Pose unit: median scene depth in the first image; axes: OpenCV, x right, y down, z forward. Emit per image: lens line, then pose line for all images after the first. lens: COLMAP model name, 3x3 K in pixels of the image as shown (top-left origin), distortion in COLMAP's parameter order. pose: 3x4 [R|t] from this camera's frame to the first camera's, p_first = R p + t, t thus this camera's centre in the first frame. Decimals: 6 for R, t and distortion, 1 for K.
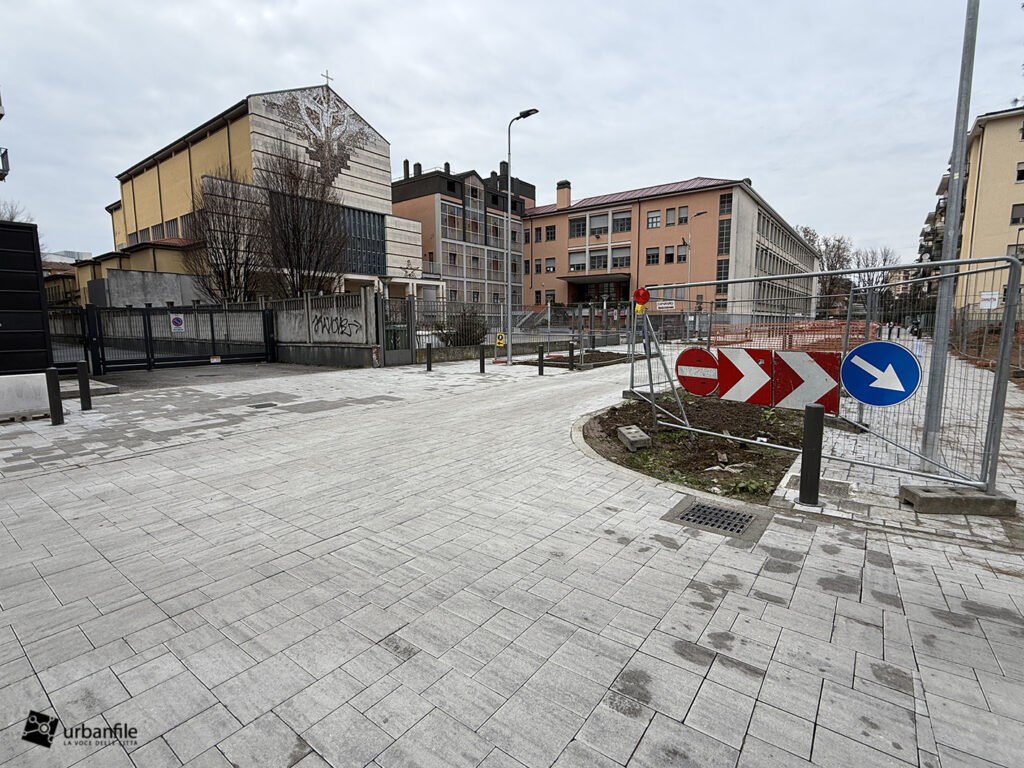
lens RADIAL K [[485.8, 0, 513.1], [0, 485.8, 383.7], [0, 0, 1]] dist [0.003736, -0.002589]
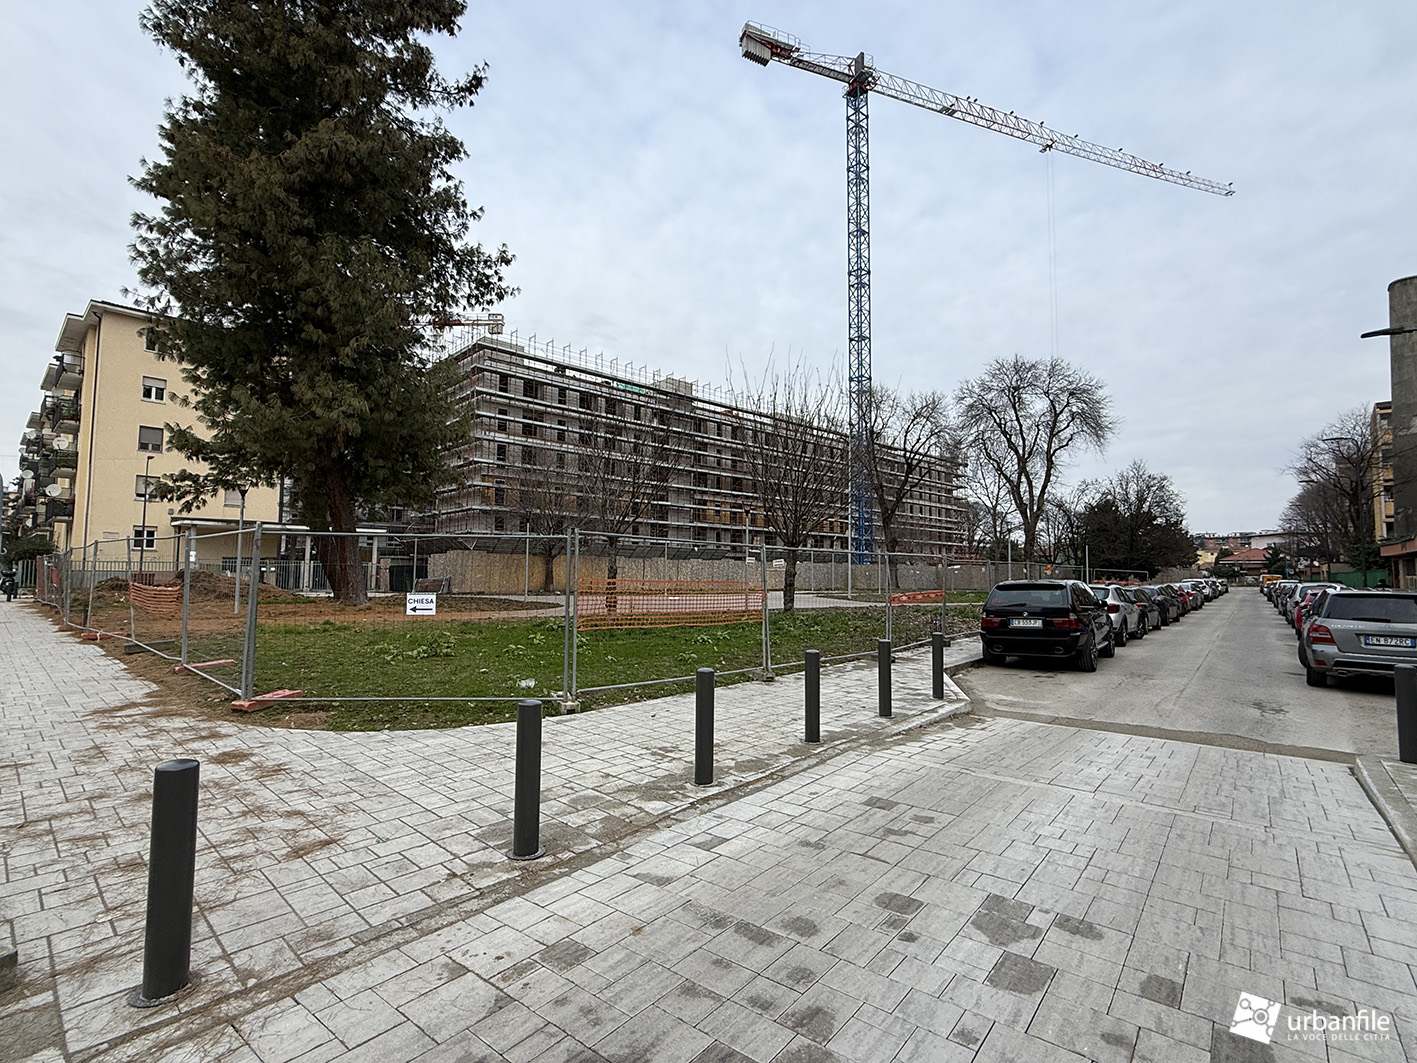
lens RADIAL K [[672.2, 0, 704.3], [0, 672.2, 535.1], [0, 0, 1]] dist [0.003736, -0.002589]
pose [[0.094067, 0.065646, 0.993399, 0.027994], [0.114367, 0.990505, -0.076284, -0.002768], [-0.988975, 0.120788, 0.085666, 0.015227]]
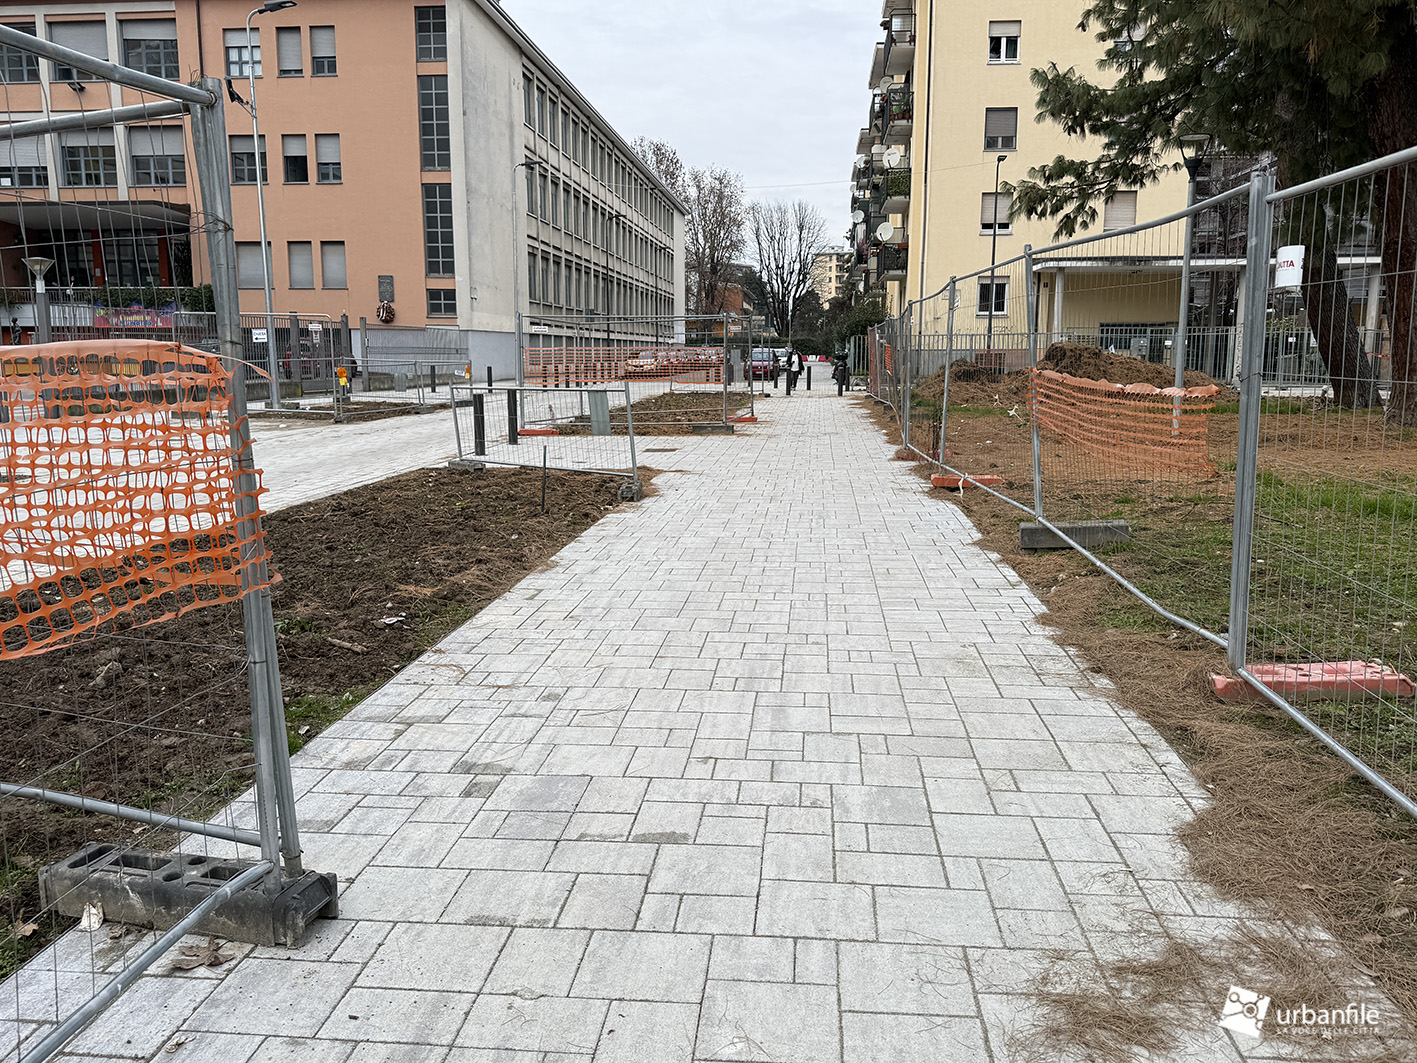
lens RADIAL K [[1149.5, 0, 705.6], [0, 1149.5, 540.0], [0, 0, 1]] dist [0.033668, -0.060234]
pose [[0.850160, -0.077711, 0.520759, 0.115227], [0.058438, 0.996864, 0.053356, -0.013909], [-0.523272, -0.014929, 0.852035, 0.116378]]
